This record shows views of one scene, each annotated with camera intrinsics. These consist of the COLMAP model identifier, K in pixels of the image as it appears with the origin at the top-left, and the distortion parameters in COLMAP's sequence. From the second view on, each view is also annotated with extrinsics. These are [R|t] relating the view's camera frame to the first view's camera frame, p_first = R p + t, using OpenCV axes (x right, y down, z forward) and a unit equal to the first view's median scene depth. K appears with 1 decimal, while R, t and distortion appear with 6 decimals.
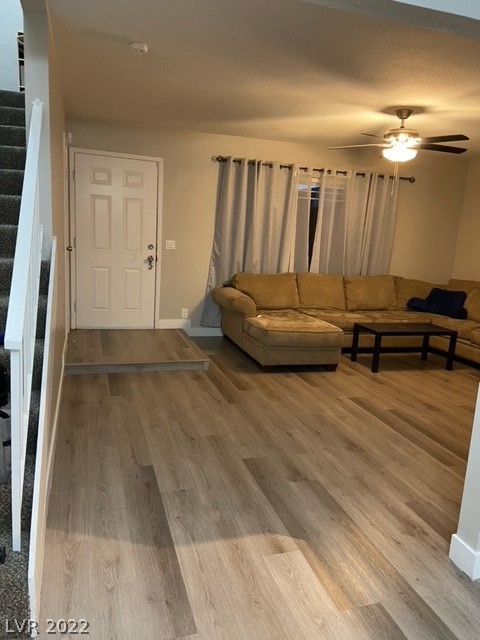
lens RADIAL K [[489.0, 0, 239.7], [0, 489.0, 326.1], [0, 0, 1]] dist [0.101379, -0.175485]
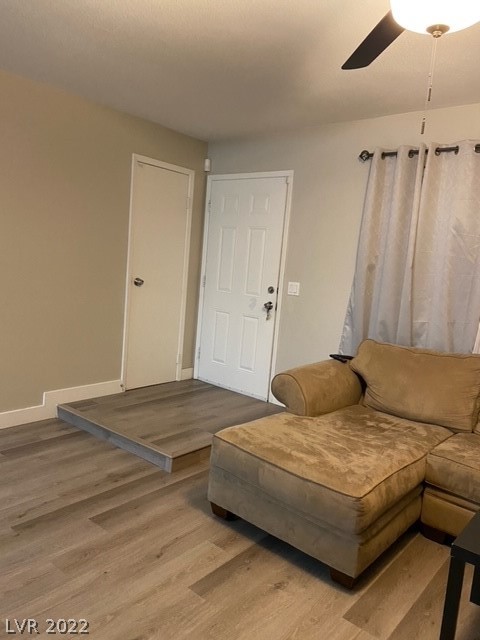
lens RADIAL K [[478.9, 0, 240.0], [0, 478.9, 320.0], [0, 0, 1]] dist [0.048877, -0.000194]
pose [[0.545903, 0.084380, -0.833589, 0.402430], [-0.208793, 0.977228, -0.037815, -0.080937], [0.811416, 0.194691, 0.551090, 0.580433]]
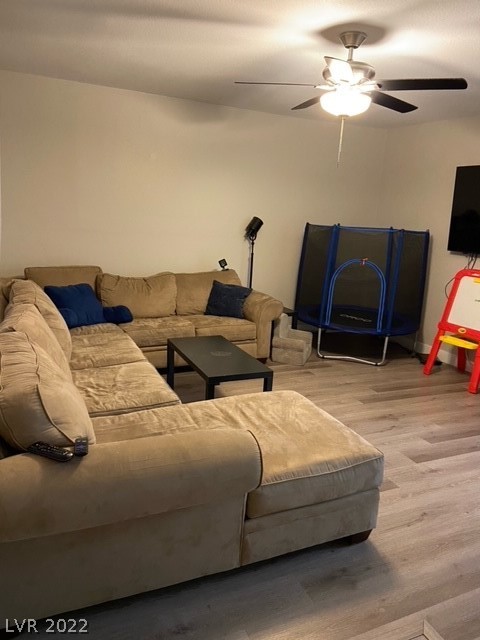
lens RADIAL K [[494.8, 0, 240.0], [0, 494.8, 320.0], [0, 0, 1]] dist [-0.005656, -0.003502]
pose [[-0.117705, -0.288587, 0.950191, -0.267148], [0.123708, 0.945128, 0.302374, -0.215723], [-0.985313, 0.153138, -0.075546, 0.934837]]
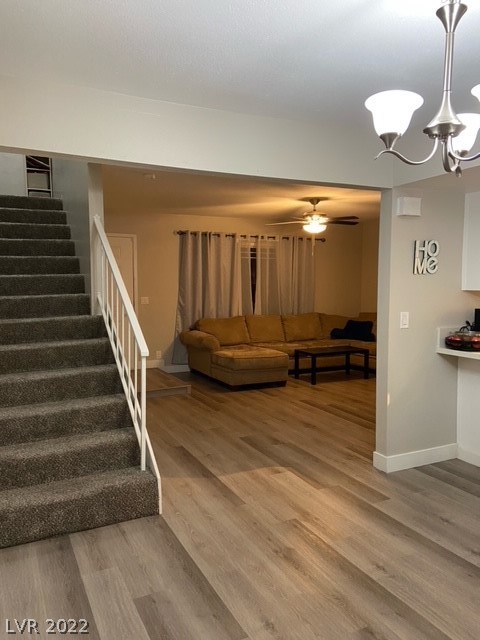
lens RADIAL K [[494.8, 0, 240.0], [0, 494.8, 320.0], [0, 0, 1]] dist [-0.005656, -0.003502]
pose [[0.985097, -0.074461, 0.155045, -0.103378], [0.091584, 0.990097, -0.106394, 0.040418], [-0.145587, 0.119008, 0.982162, -0.268545]]
